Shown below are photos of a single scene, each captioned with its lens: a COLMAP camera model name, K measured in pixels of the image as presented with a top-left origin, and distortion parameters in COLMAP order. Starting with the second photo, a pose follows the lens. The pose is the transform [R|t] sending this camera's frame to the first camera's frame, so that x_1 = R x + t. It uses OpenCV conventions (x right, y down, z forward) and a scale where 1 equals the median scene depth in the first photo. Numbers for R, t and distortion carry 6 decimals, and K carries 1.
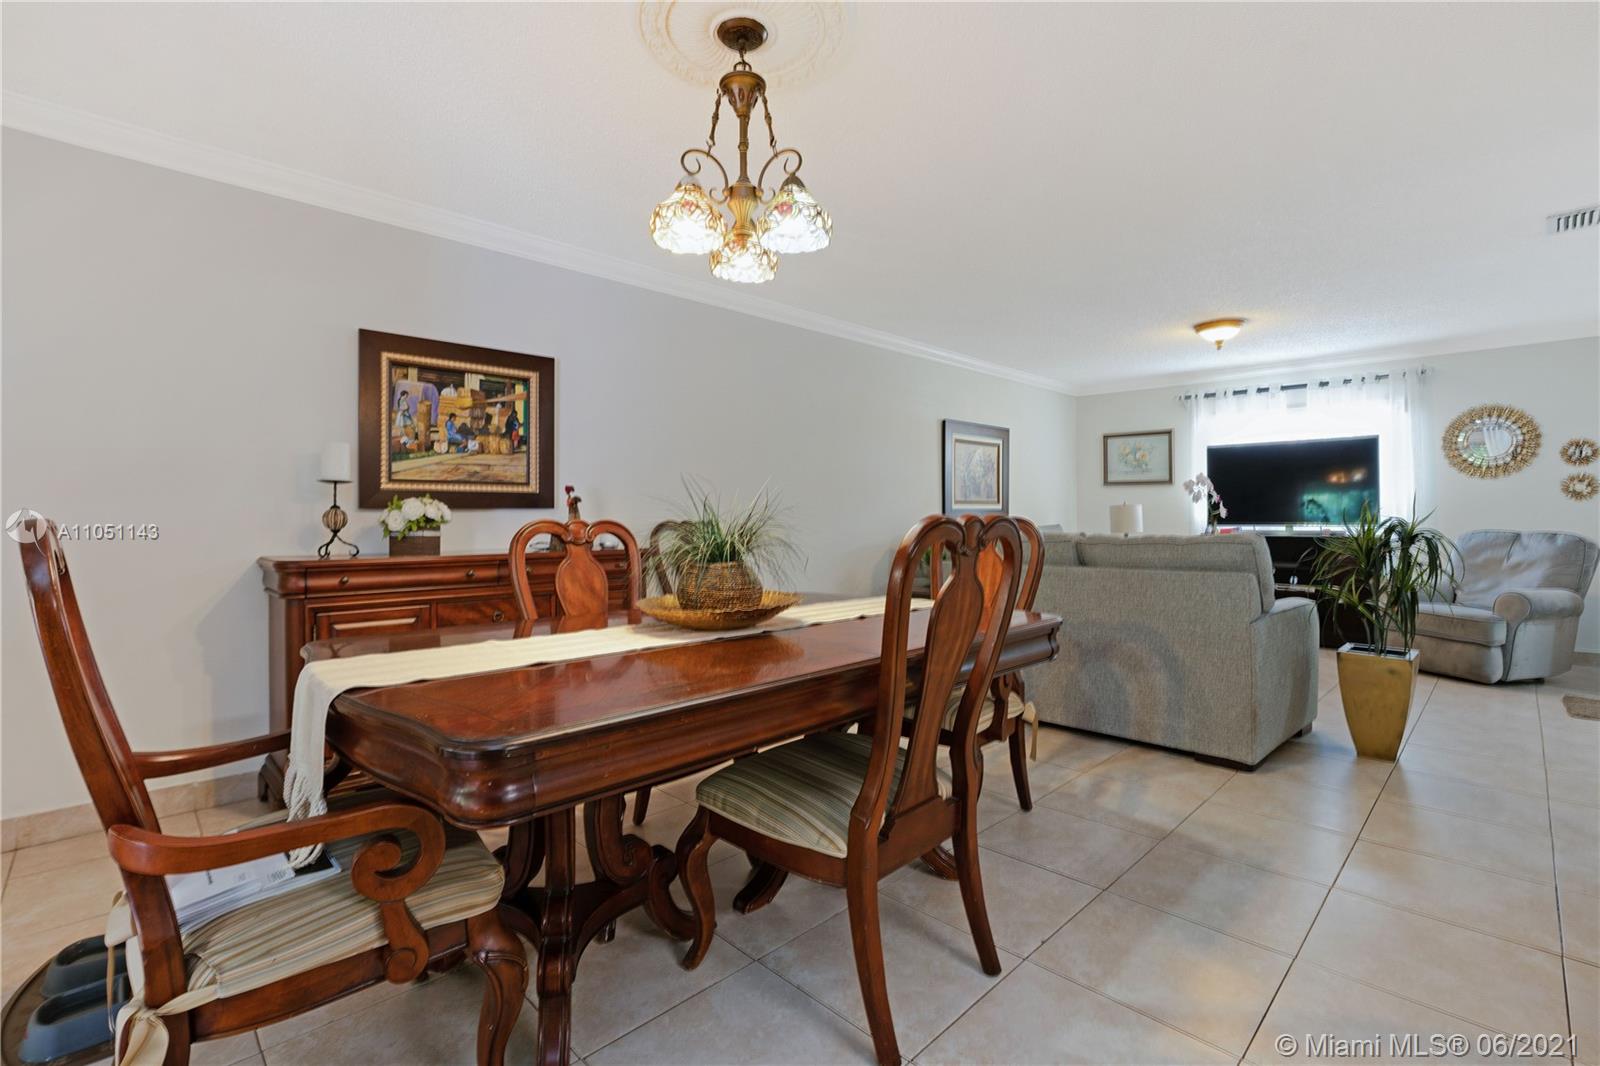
lens RADIAL K [[727.3, 0, 809.1], [0, 727.3, 513.0], [0, 0, 1]] dist [-0.001524, -0.000158]
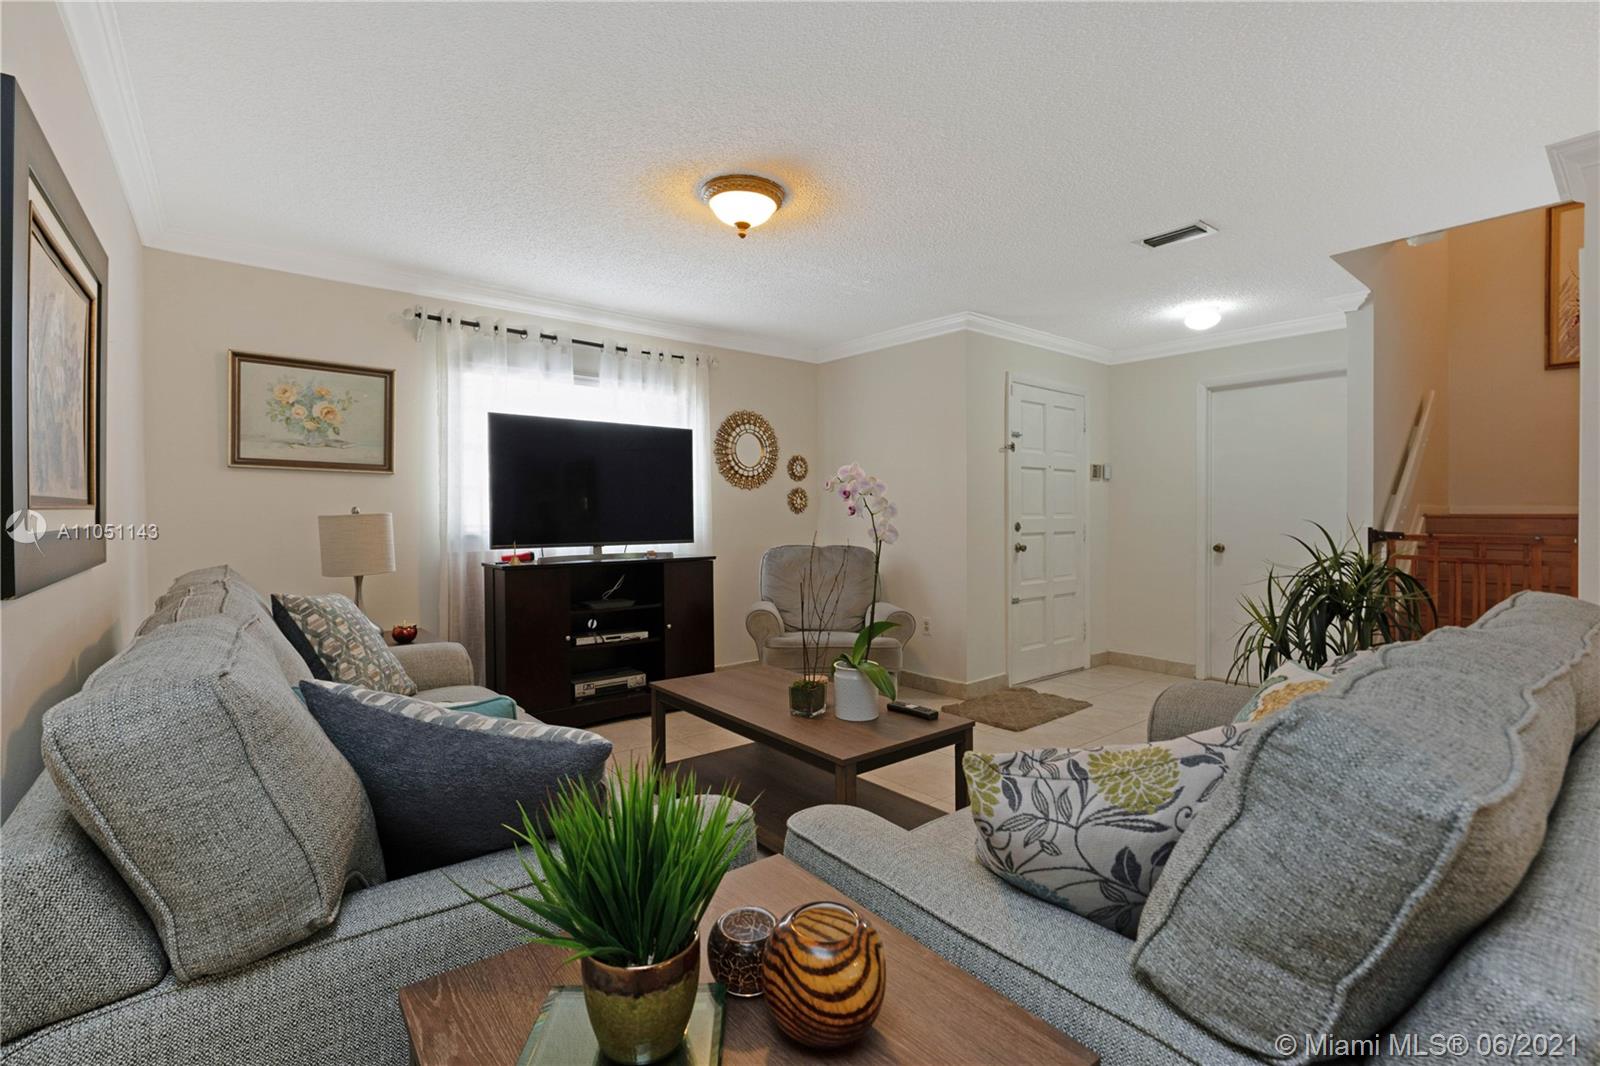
lens RADIAL K [[711.5, 0, 795.1], [0, 711.5, 530.8], [0, 0, 1]] dist [-0.019564, 0.000314]
pose [[0.123540, -0.019429, 0.992149, 0.025795], [-0.006361, 0.999772, 0.020370, -0.012466], [-0.992319, -0.008828, 0.123389, 0.831710]]
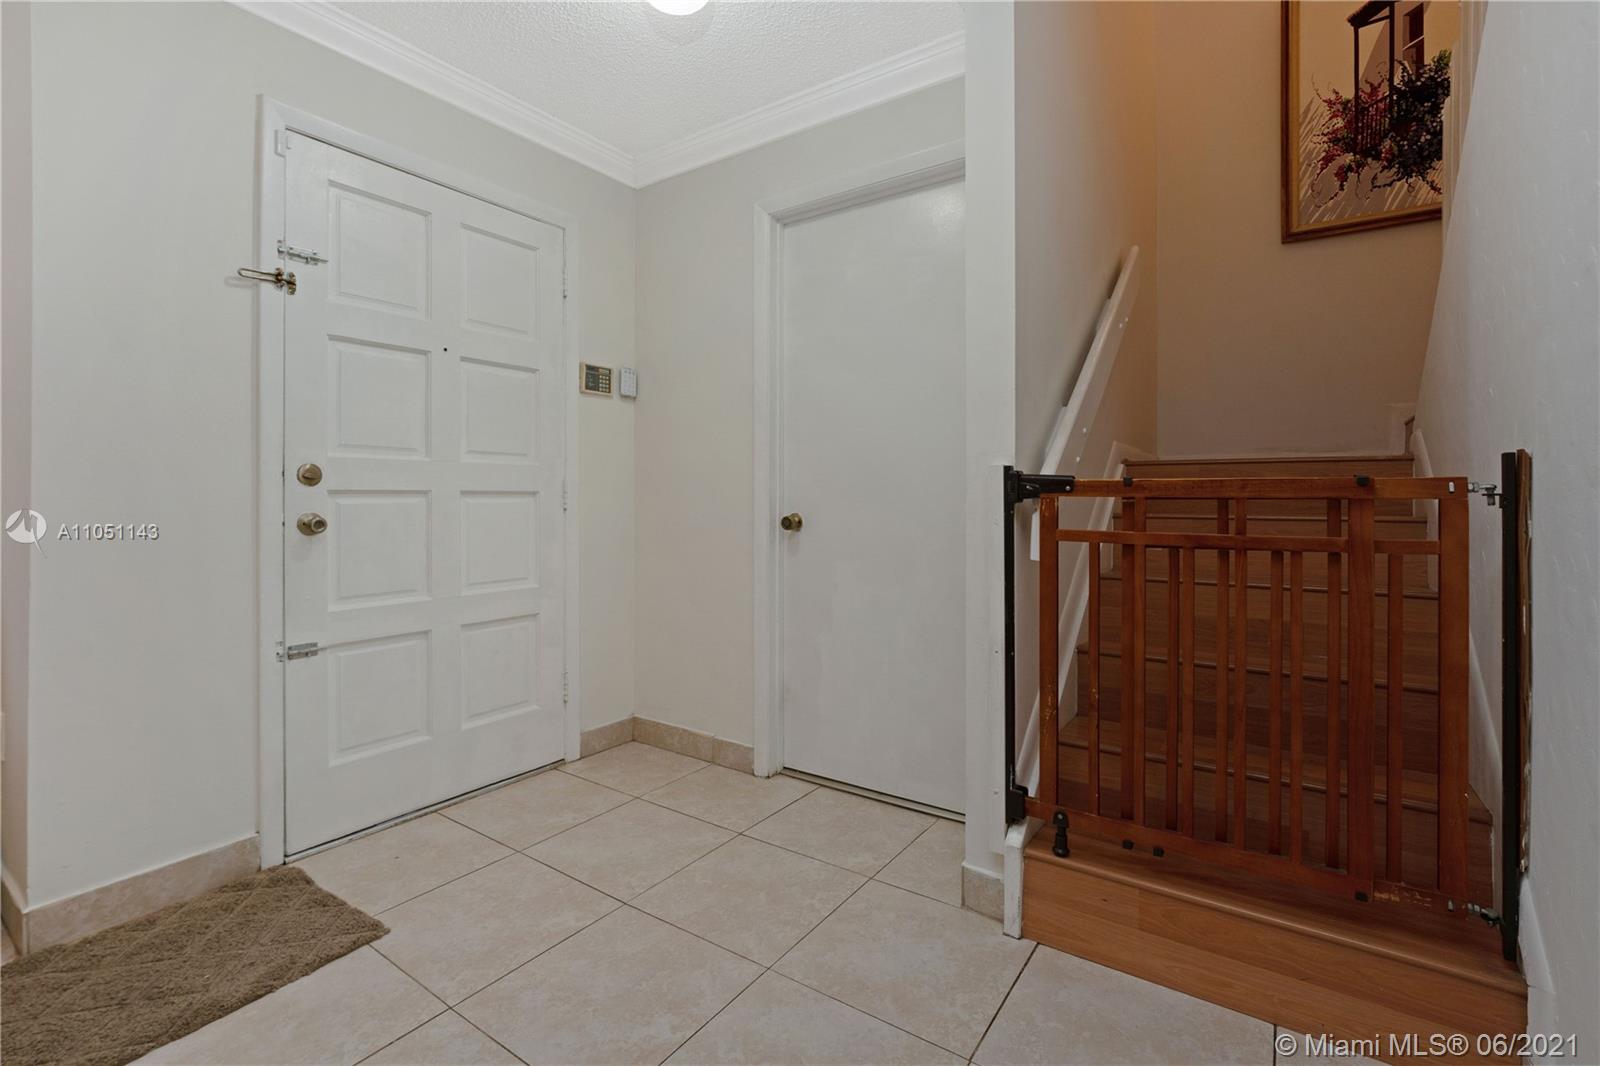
lens RADIAL K [[717.0, 0, 799.3], [0, 717.0, 506.0], [0, 0, 1]] dist [-0.008106, -0.000378]
pose [[-0.169783, -0.008693, 0.985443, 0.517371], [-0.007563, 0.999943, 0.007518, 0.010222], [-0.985452, -0.006176, -0.169839, 0.481630]]
